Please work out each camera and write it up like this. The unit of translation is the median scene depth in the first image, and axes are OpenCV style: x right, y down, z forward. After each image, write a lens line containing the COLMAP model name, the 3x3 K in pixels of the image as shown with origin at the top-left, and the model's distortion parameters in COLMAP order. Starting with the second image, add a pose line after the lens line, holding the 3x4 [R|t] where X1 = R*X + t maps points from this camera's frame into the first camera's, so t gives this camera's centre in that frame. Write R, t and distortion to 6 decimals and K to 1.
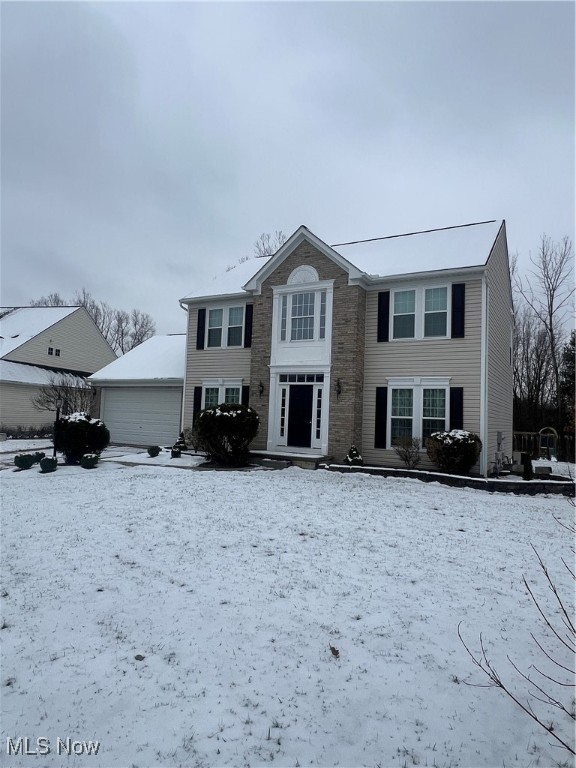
lens RADIAL K [[477.4, 0, 288.0], [0, 477.4, 384.0], [0, 0, 1]] dist [0.002991, 0.000907]
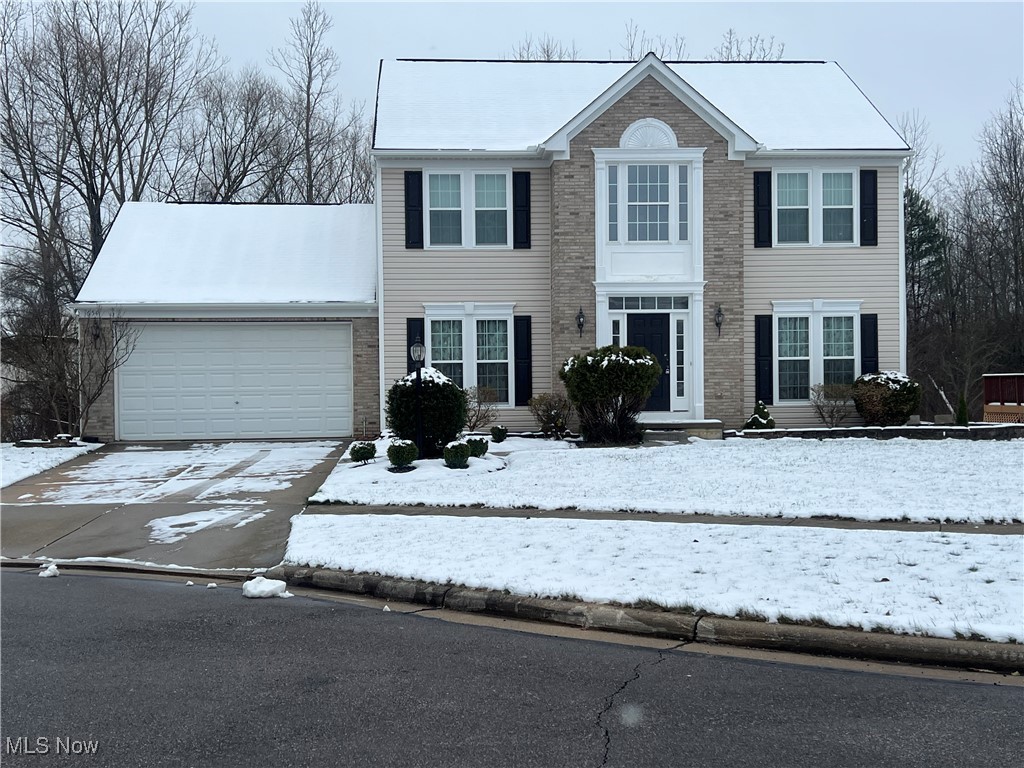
lens RADIAL K [[1189.0, 0, 512.0], [0, 1189.0, 384.0], [0, 0, 1]] dist [0.167572, -0.408148]
pose [[0.838167, -0.048853, 0.543222, -1.000225], [0.005692, 0.996710, 0.080852, -0.034235], [-0.545385, -0.064675, 0.835687, -0.225241]]
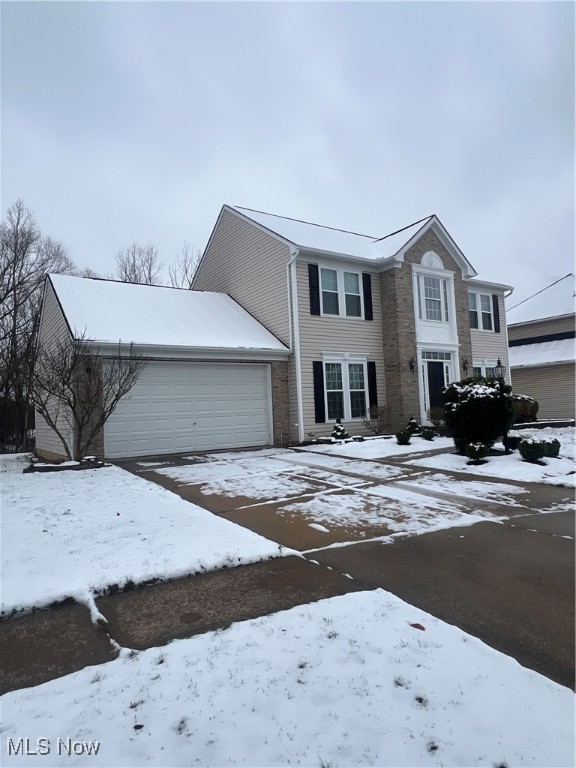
lens RADIAL K [[477.4, 0, 288.0], [0, 477.4, 384.0], [0, 0, 1]] dist [0.002991, 0.000907]
pose [[0.453899, -0.004666, 0.891041, -1.110833], [0.000778, 0.999988, 0.004840, 0.047686], [-0.891053, -0.001503, 0.453897, 0.821645]]
